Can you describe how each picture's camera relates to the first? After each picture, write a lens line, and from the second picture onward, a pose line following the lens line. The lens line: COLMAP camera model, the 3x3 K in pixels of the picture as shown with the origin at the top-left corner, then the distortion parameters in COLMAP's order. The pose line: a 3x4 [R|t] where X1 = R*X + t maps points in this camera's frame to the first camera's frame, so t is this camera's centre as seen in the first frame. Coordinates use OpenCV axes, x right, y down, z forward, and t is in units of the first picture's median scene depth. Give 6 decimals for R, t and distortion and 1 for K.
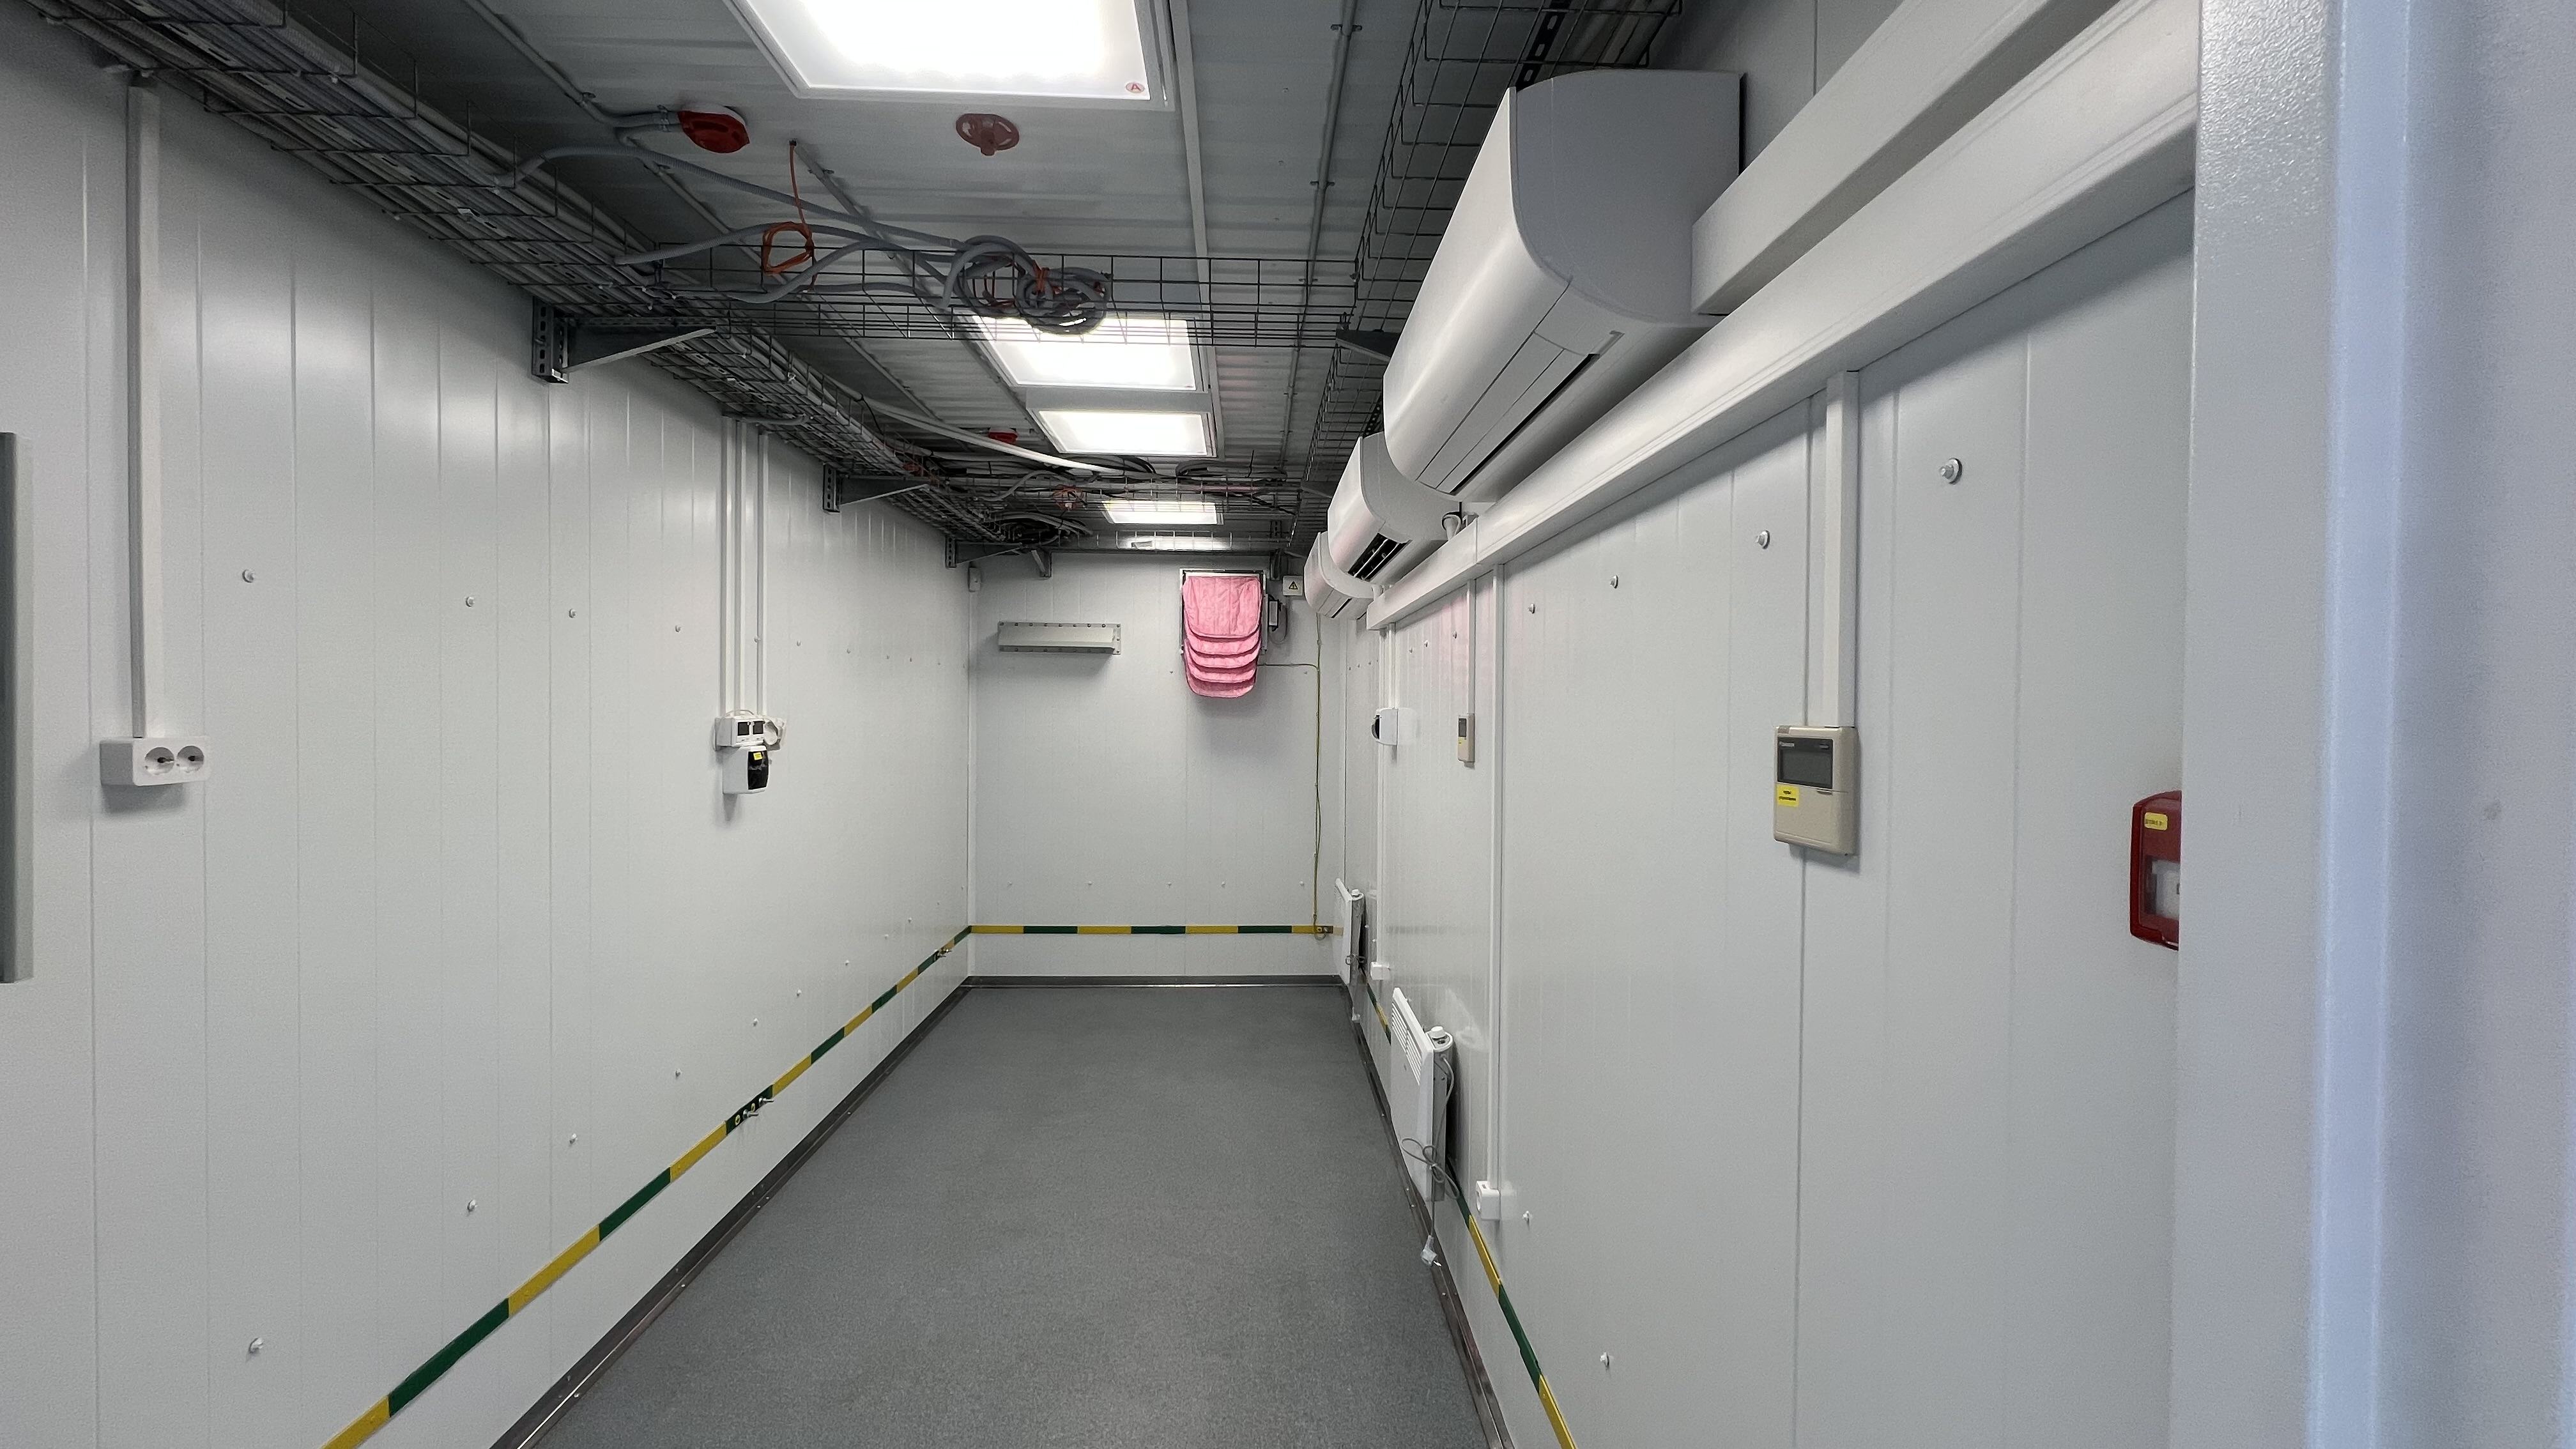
lens RADIAL K [[1034.0, 0, 1284.1], [0, 1034.0, 722.8], [0, 0, 1]] dist [-0.001693, 0.000871]
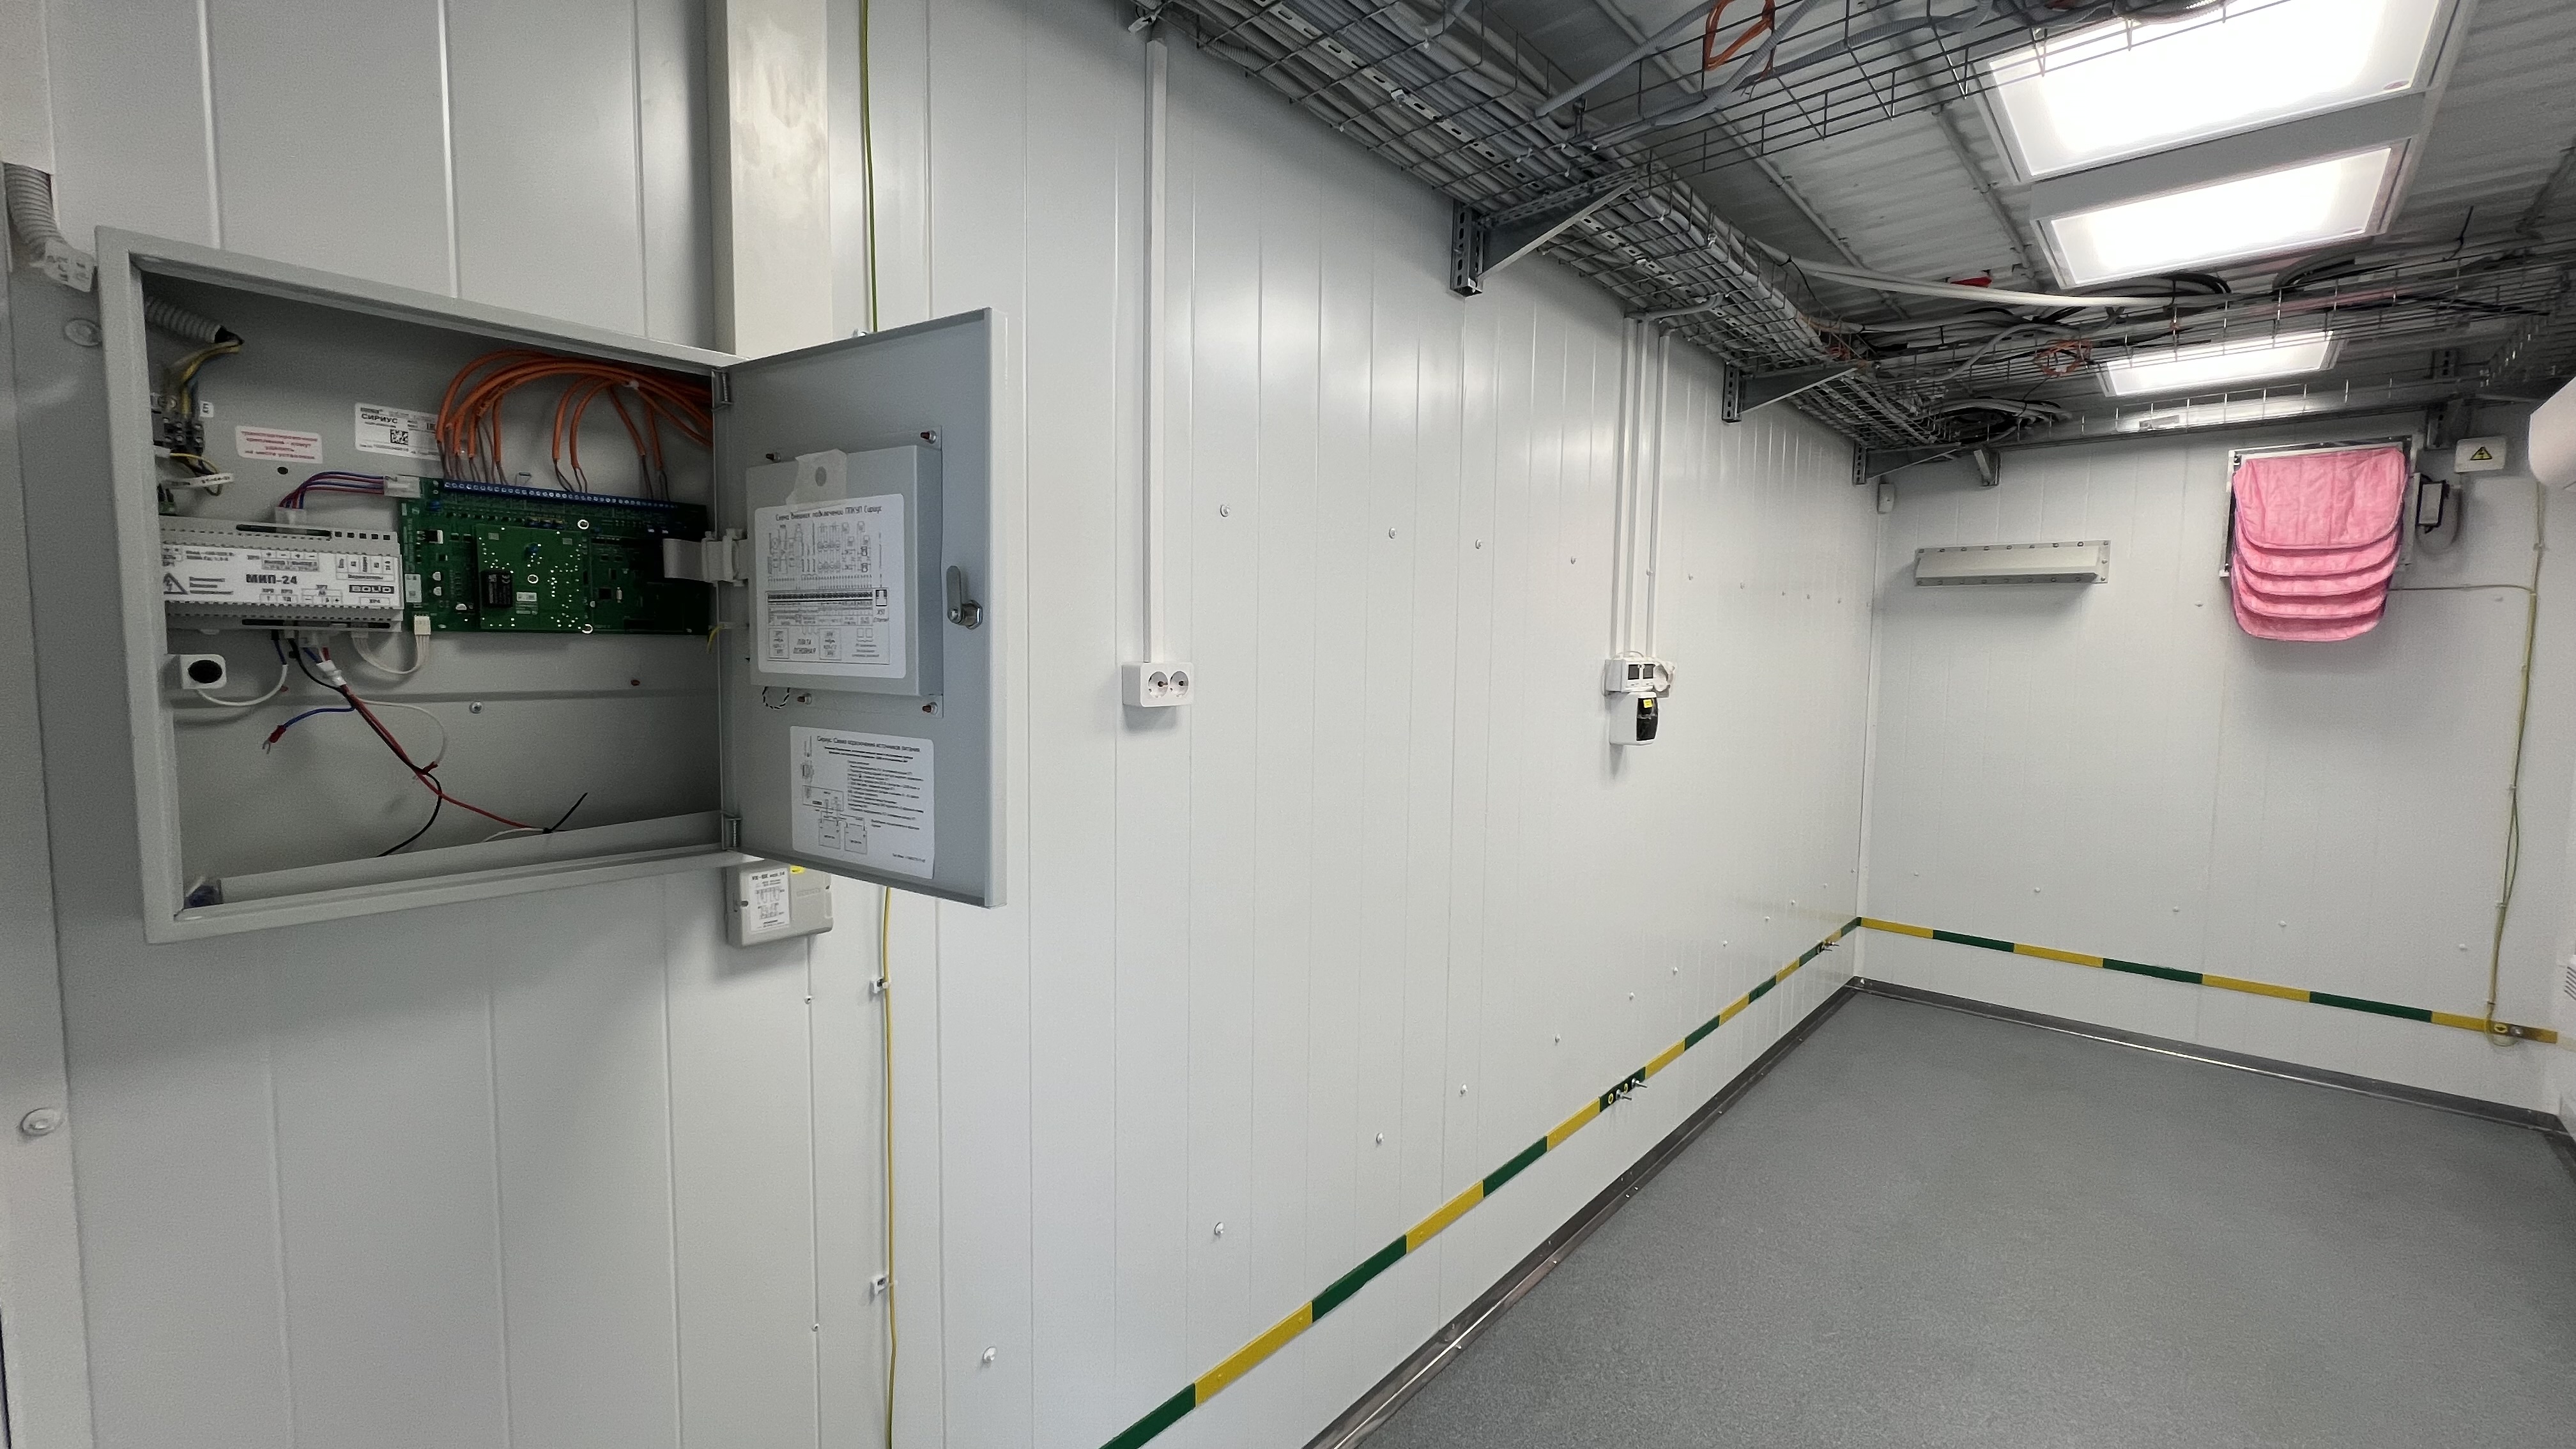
lens RADIAL K [[1034.0, 0, 1284.1], [0, 1034.0, 722.8], [0, 0, 1]] dist [-0.001693, 0.000871]
pose [[0.714959, 0.049706, -0.697397, -0.094351], [-0.018575, 0.998468, 0.052122, 0.007035], [0.698919, -0.024311, 0.714787, 0.124629]]
